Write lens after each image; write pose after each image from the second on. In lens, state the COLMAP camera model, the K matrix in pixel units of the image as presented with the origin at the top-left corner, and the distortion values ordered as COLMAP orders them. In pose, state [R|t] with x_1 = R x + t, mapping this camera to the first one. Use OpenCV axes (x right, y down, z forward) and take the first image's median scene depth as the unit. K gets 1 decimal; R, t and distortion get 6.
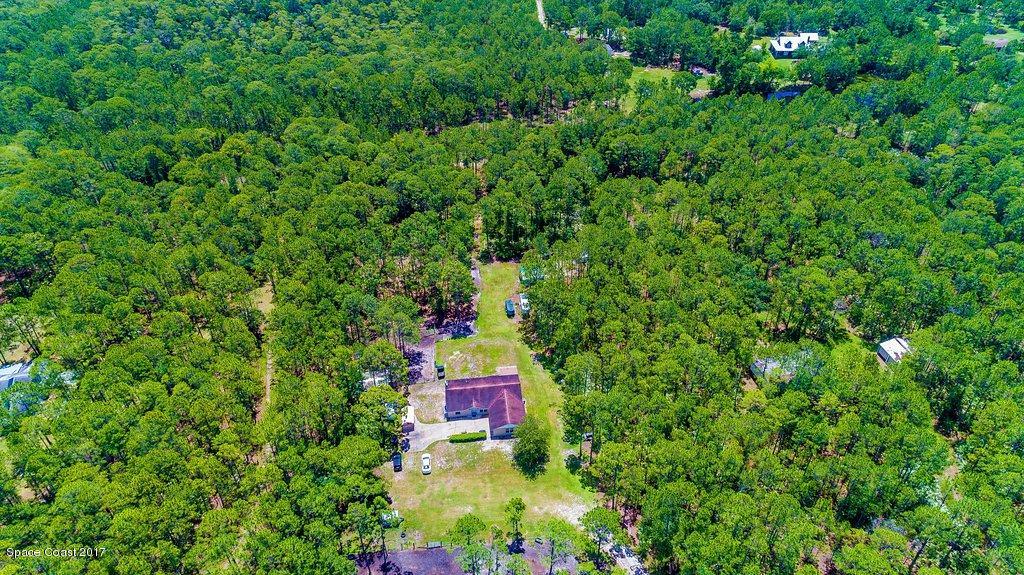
lens RADIAL K [[686.3, 0, 512.0], [0, 686.3, 287.5], [0, 0, 1]] dist [0.023640, -0.001003]
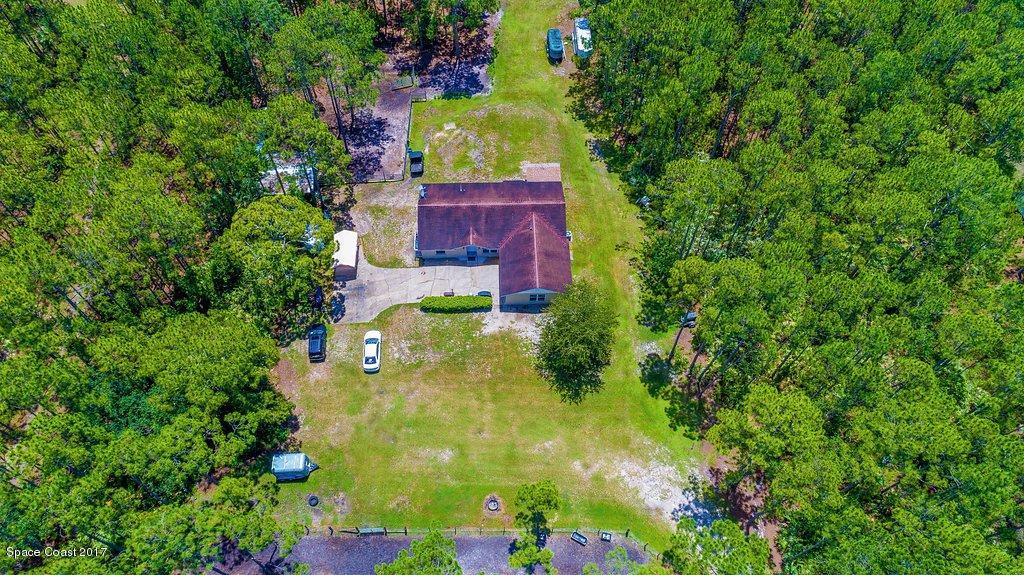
lens RADIAL K [[686.3, 0, 512.0], [0, 686.3, 287.5], [0, 0, 1]] dist [0.023640, -0.001003]
pose [[0.996547, 0.080724, -0.019427, -0.012506], [-0.068263, 0.929777, 0.361738, 0.015805], [0.047263, -0.359163, 0.932077, 0.502643]]
